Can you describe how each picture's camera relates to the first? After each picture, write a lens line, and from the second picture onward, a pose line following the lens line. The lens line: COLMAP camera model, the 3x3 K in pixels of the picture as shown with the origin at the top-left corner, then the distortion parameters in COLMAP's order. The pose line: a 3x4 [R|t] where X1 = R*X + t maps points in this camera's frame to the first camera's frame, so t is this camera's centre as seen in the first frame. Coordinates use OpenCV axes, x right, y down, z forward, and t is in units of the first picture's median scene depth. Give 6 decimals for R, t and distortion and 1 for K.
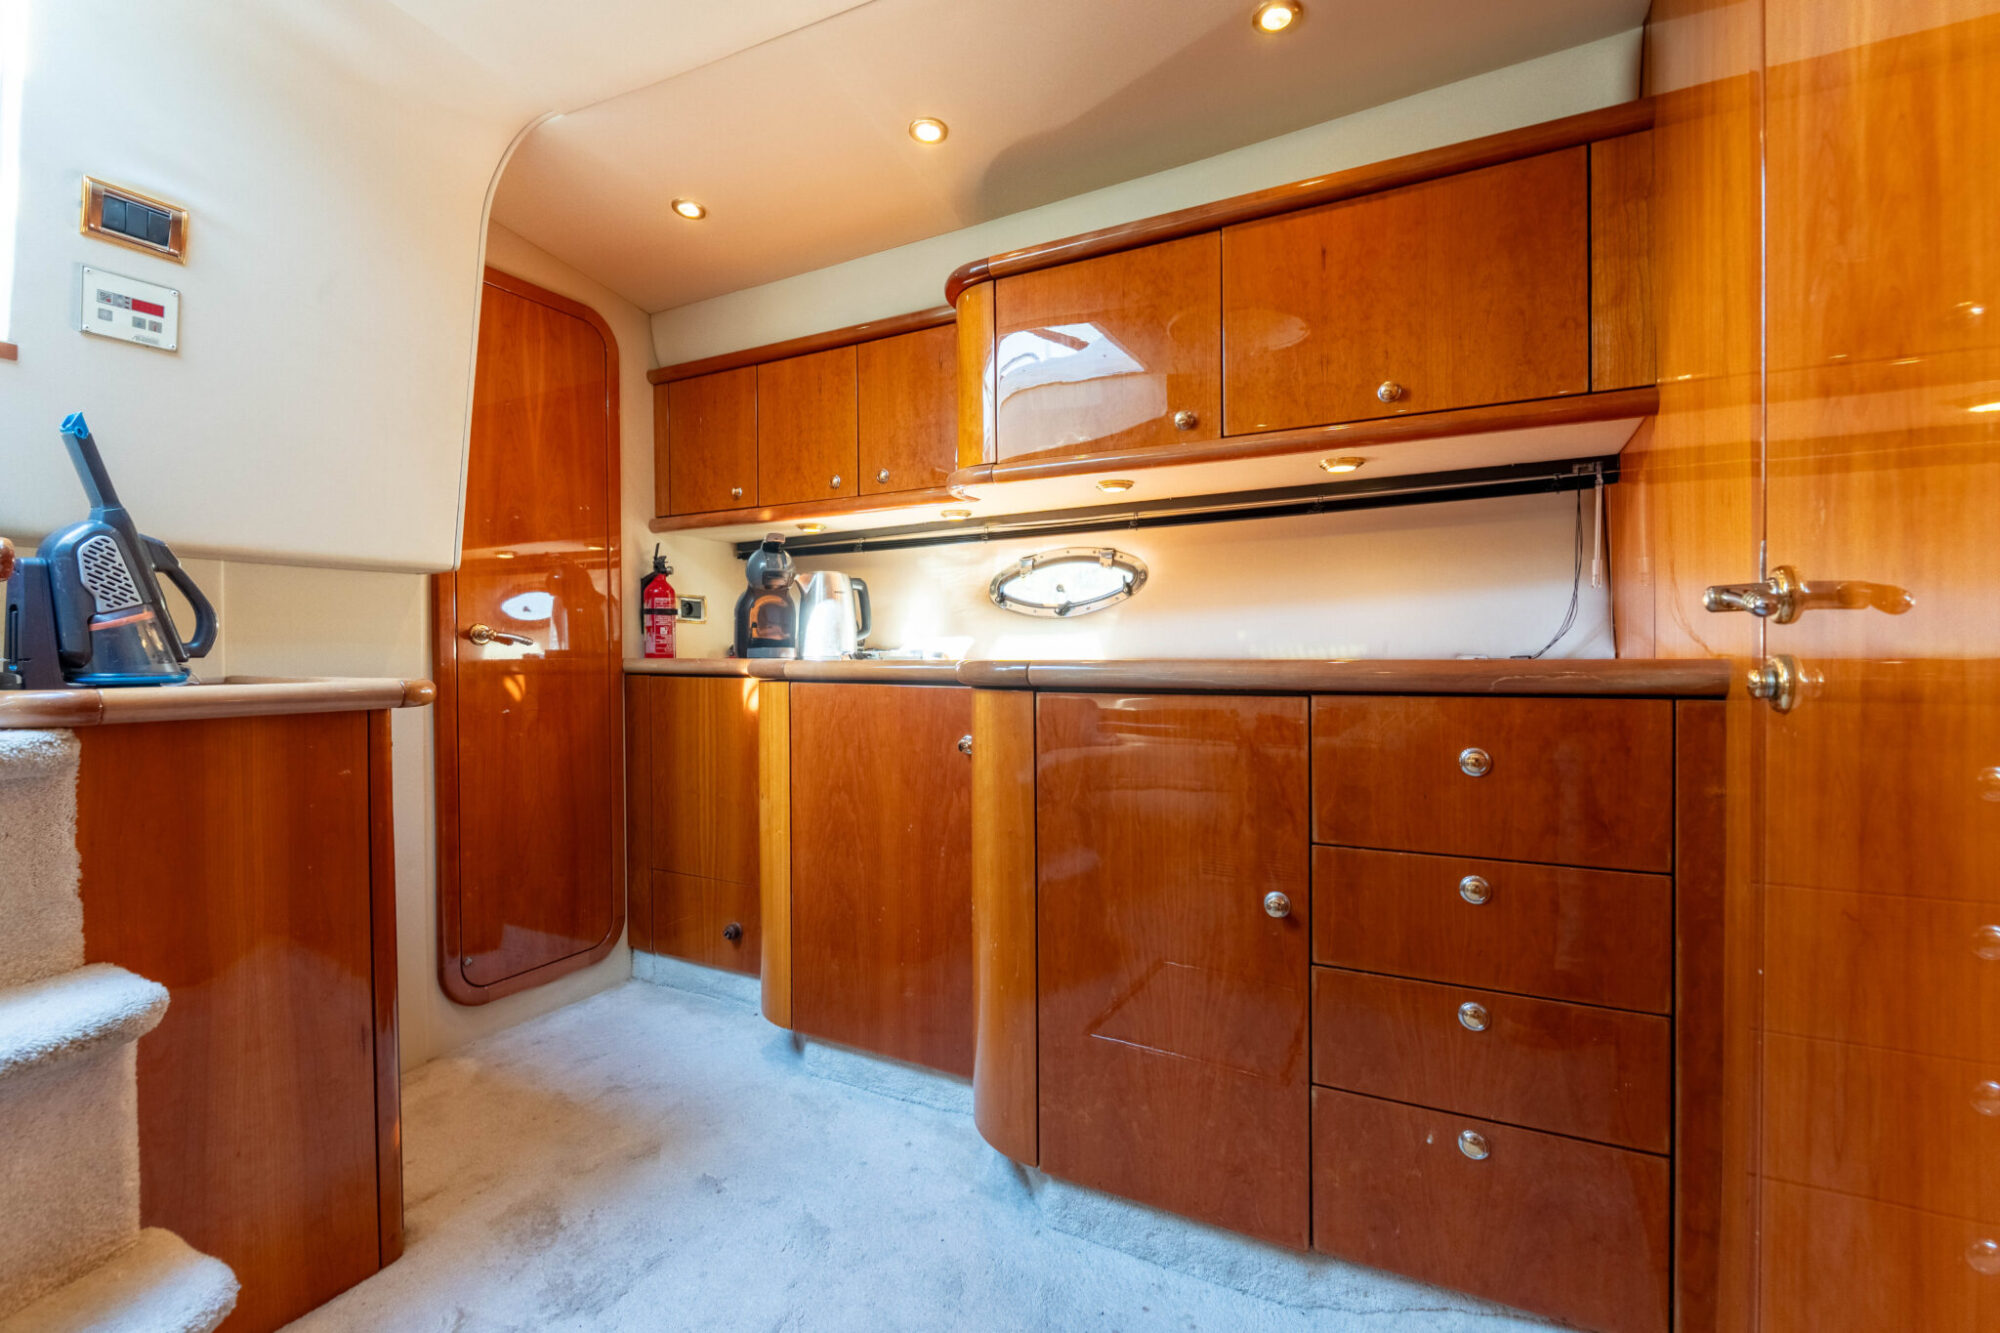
lens RADIAL K [[879.2, 0, 995.7], [0, 879.2, 663.9], [0, 0, 1]] dist [-0.006486, 0.000325]
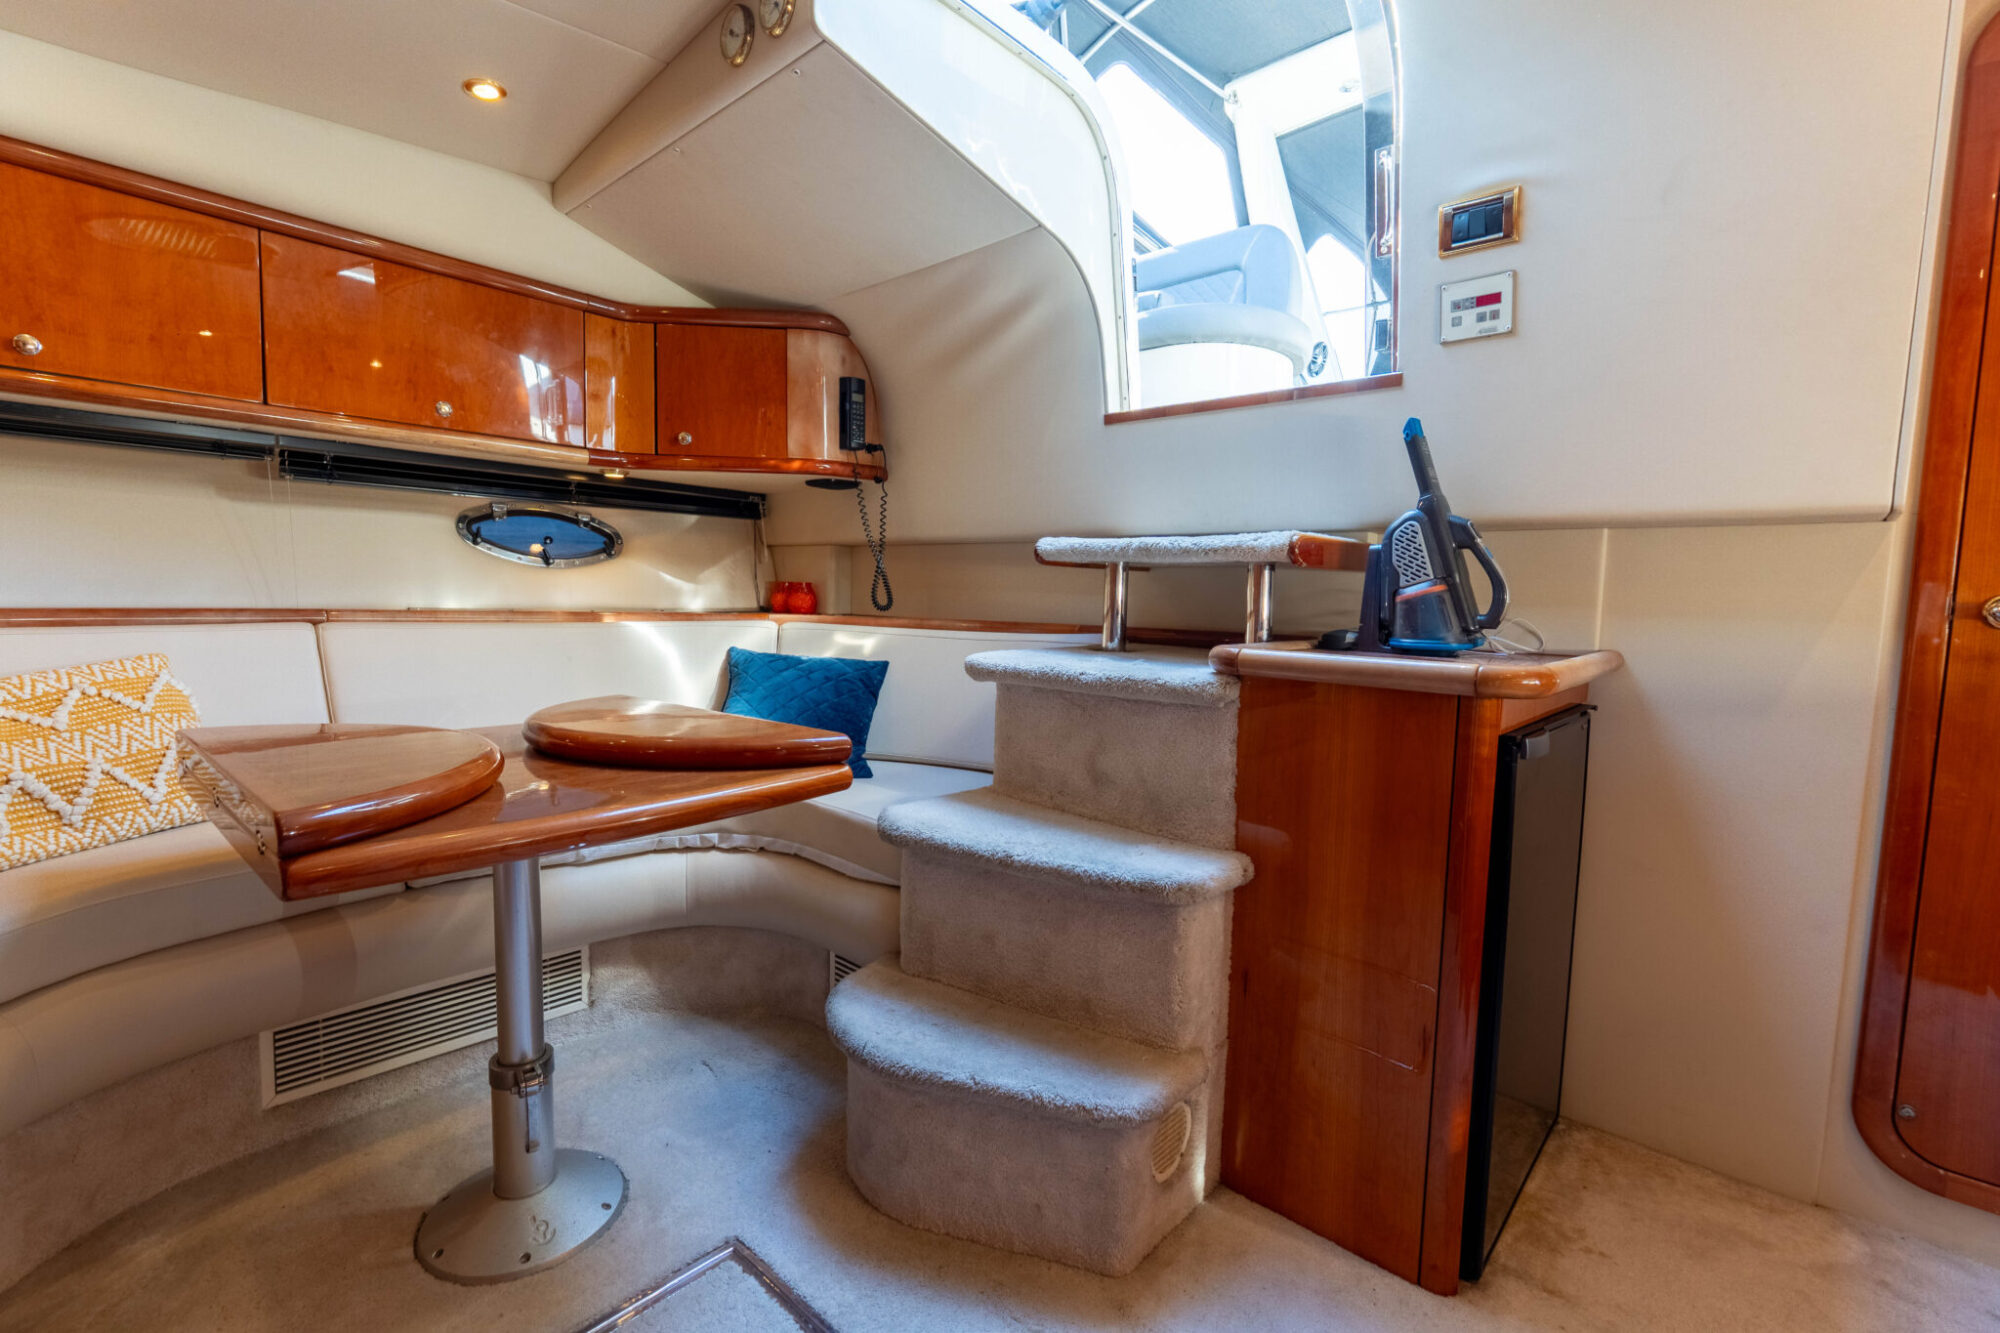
lens RADIAL K [[879.2, 0, 995.7], [0, 879.2, 663.9], [0, 0, 1]] dist [-0.006486, 0.000325]
pose [[-0.251398, 0.082521, -0.964360, 0.260513], [-0.037659, 0.994770, 0.094940, -0.045661], [0.967151, 0.060185, -0.246975, 0.737639]]
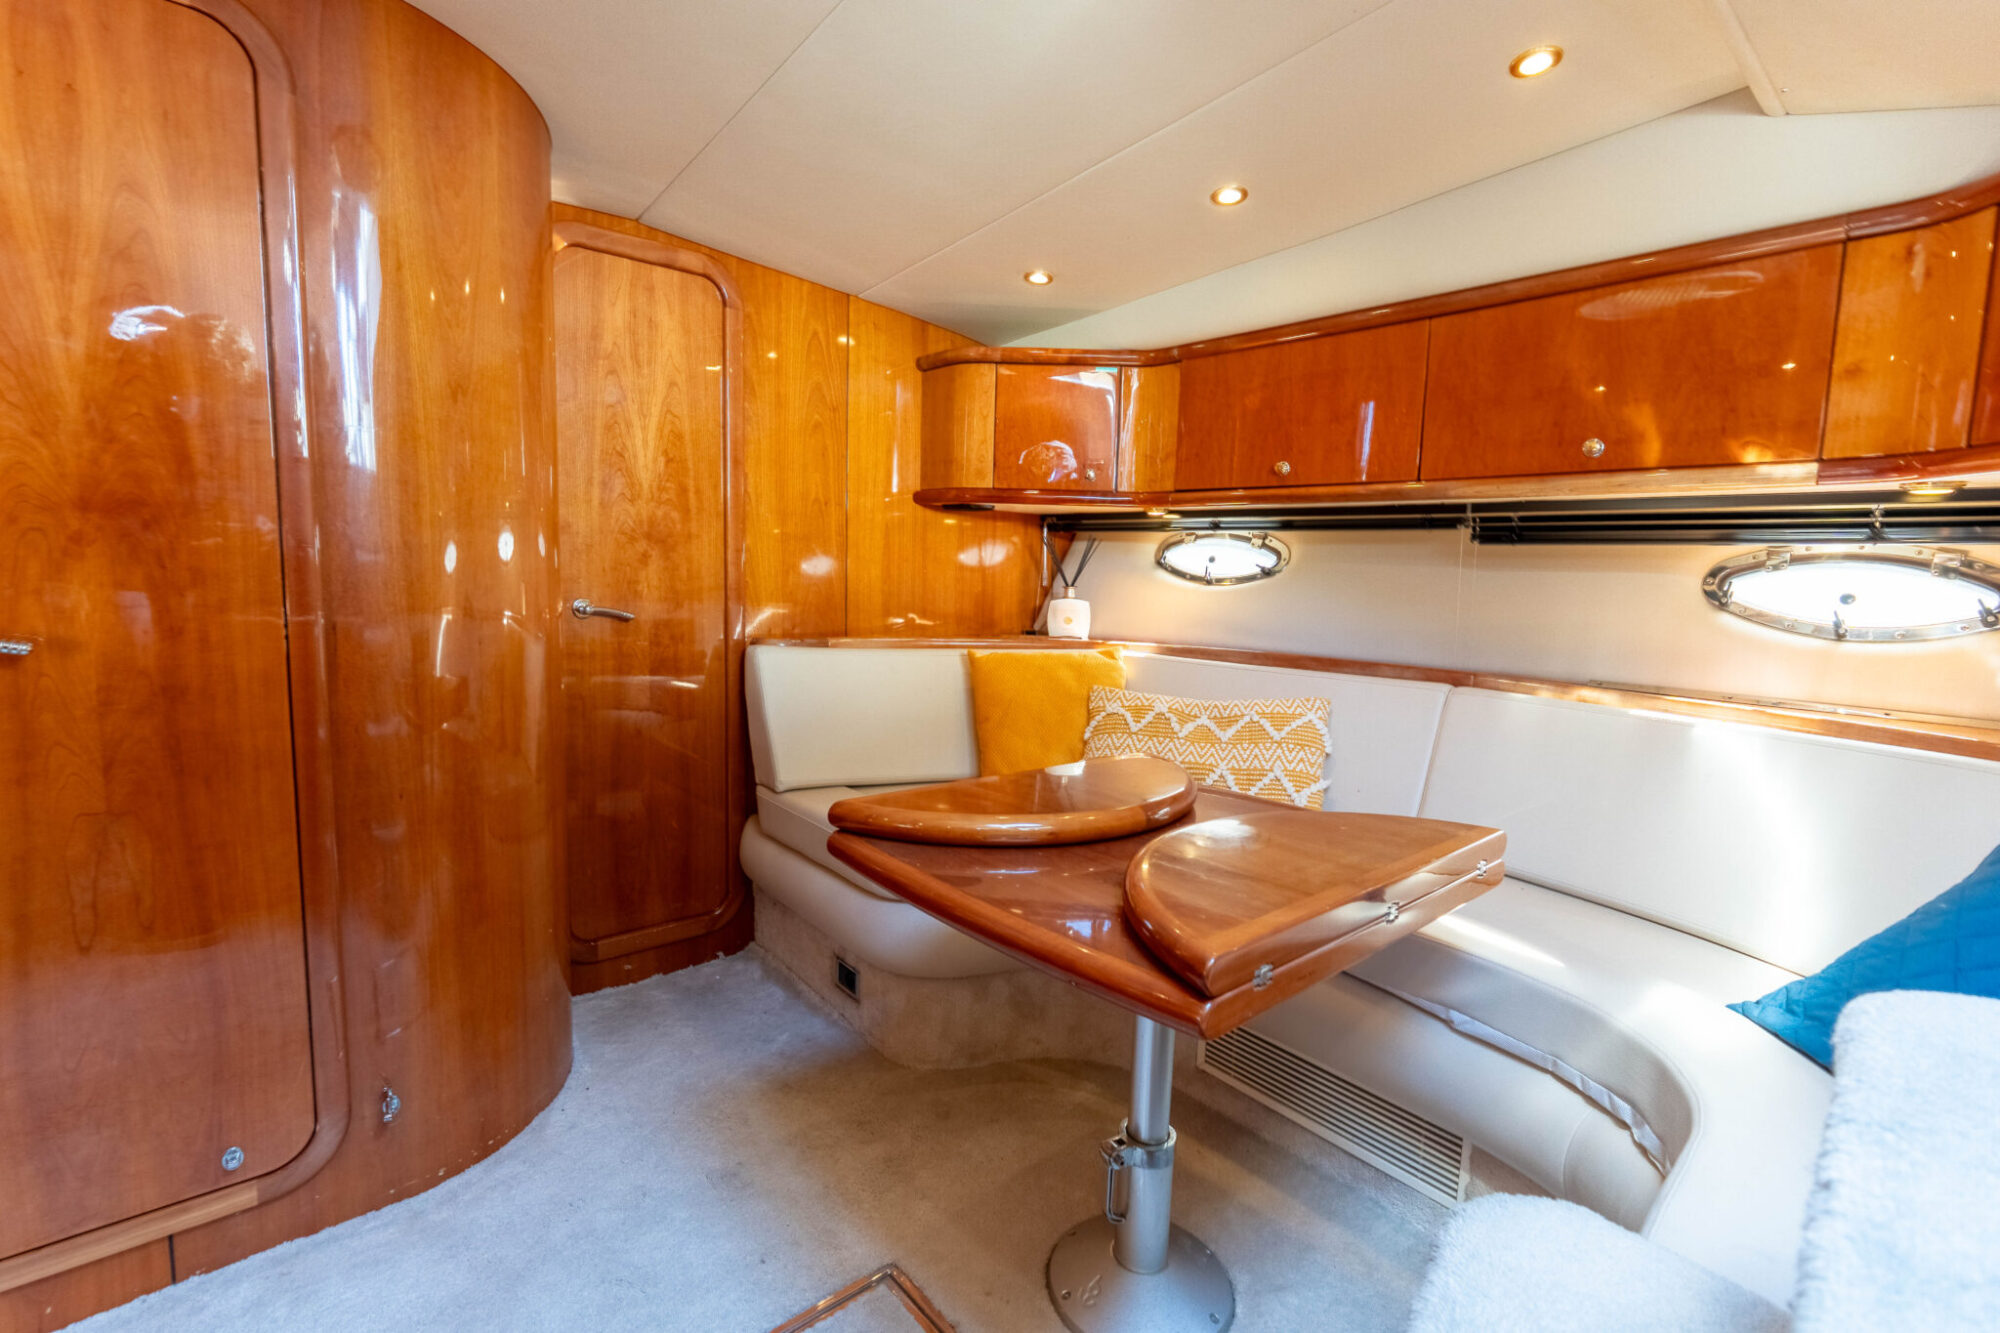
lens RADIAL K [[879.2, 0, 995.7], [0, 879.2, 663.9], [0, 0, 1]] dist [-0.006486, 0.000325]
pose [[-0.924915, -0.061338, 0.375194, -0.703183], [-0.016520, 0.992451, 0.121525, -0.136965], [-0.379816, 0.106202, -0.918946, 0.927128]]
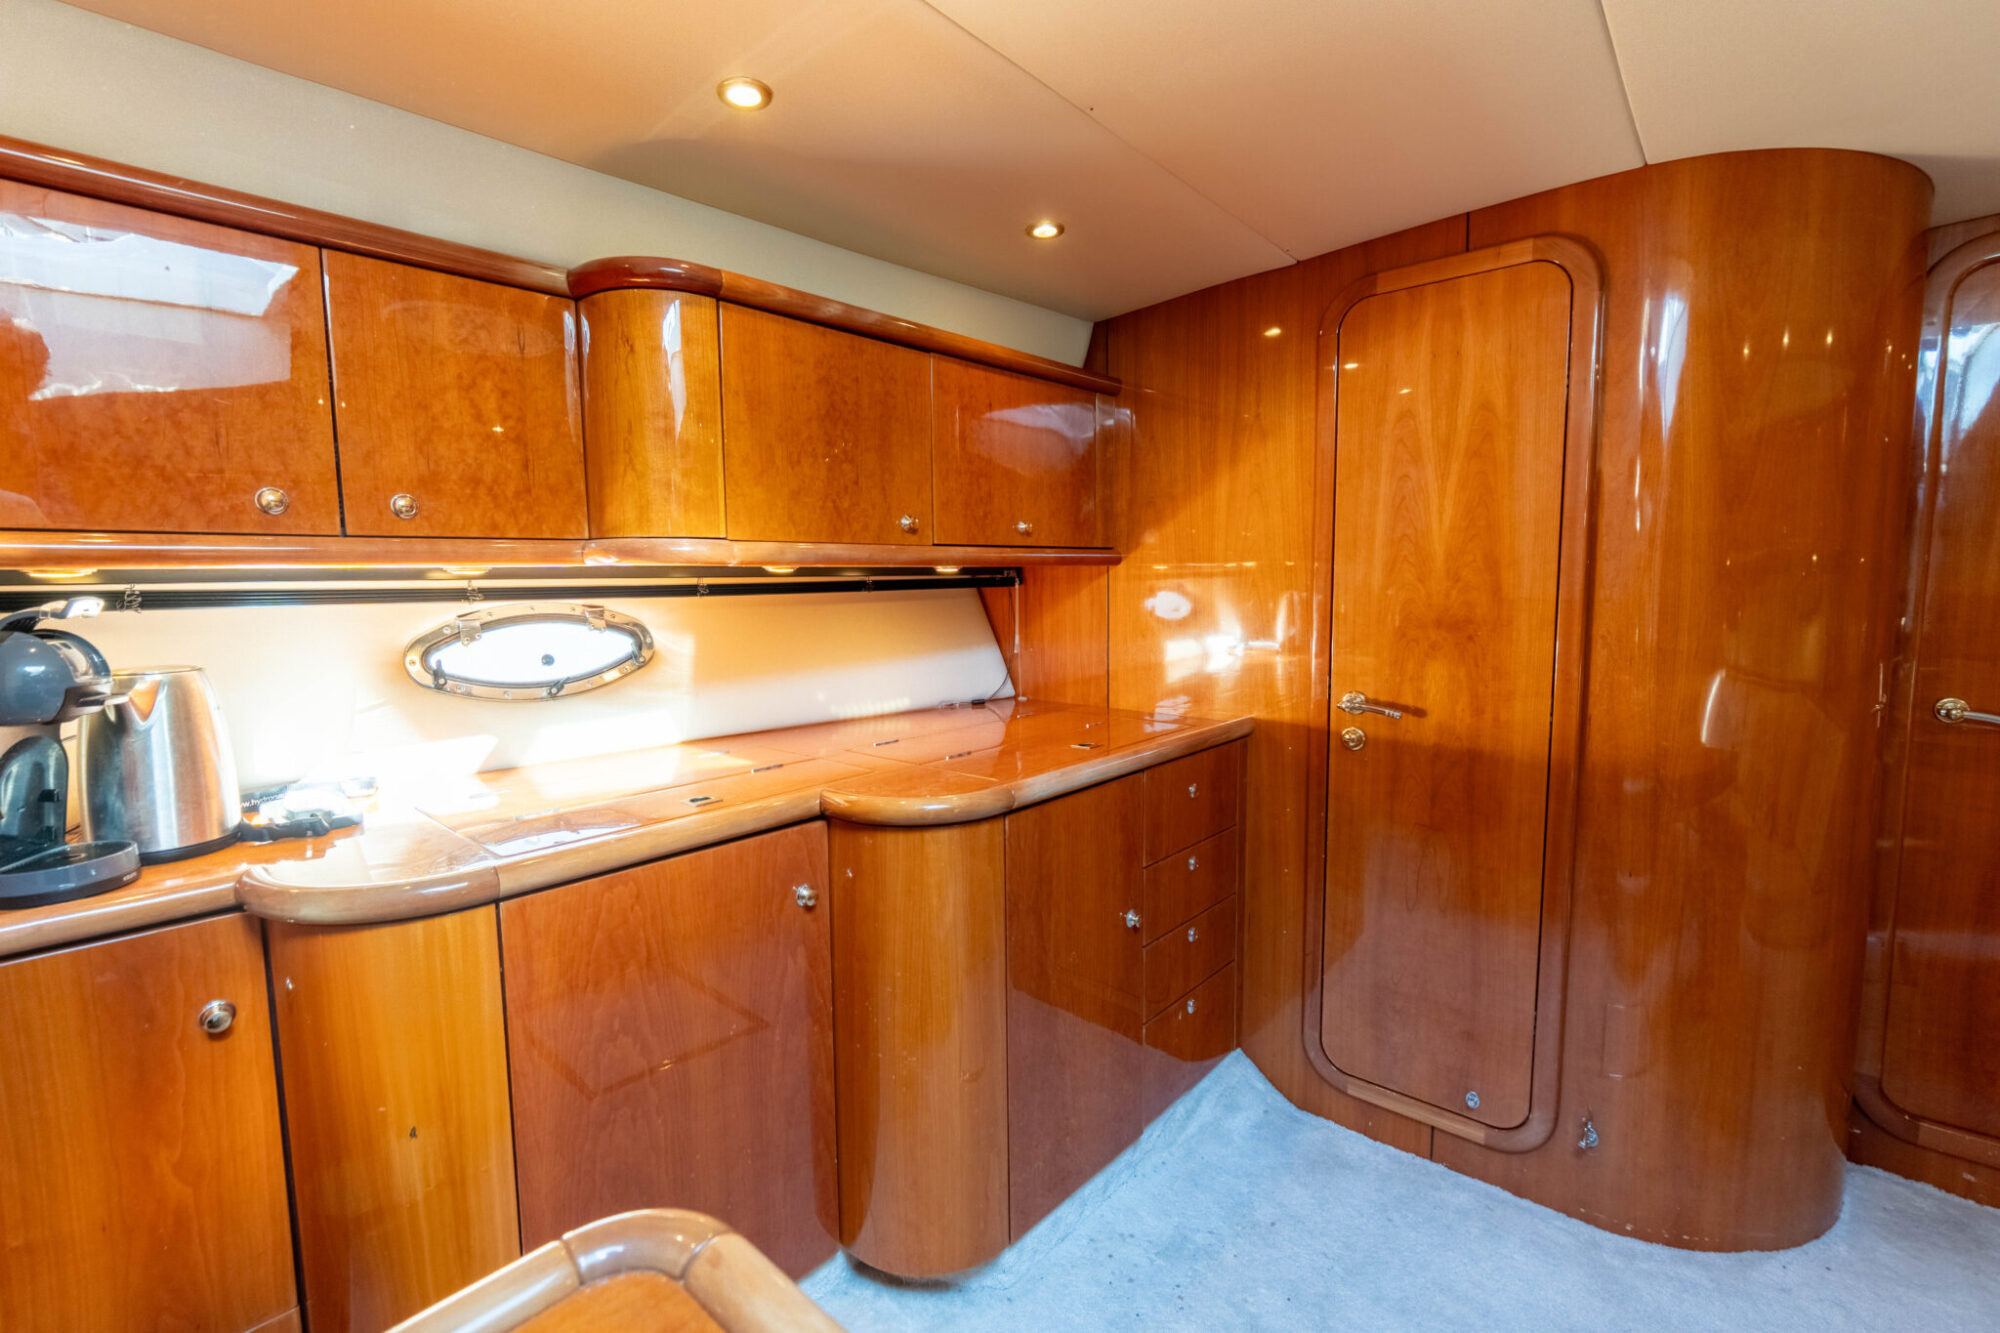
lens RADIAL K [[879.2, 0, 995.7], [0, 879.2, 663.9], [0, 0, 1]] dist [-0.006486, 0.000325]
pose [[0.249642, -0.095317, 0.963636, -0.973773], [0.026078, 0.995444, 0.091707, -0.250348], [-0.967987, 0.002236, 0.250991, 0.774934]]
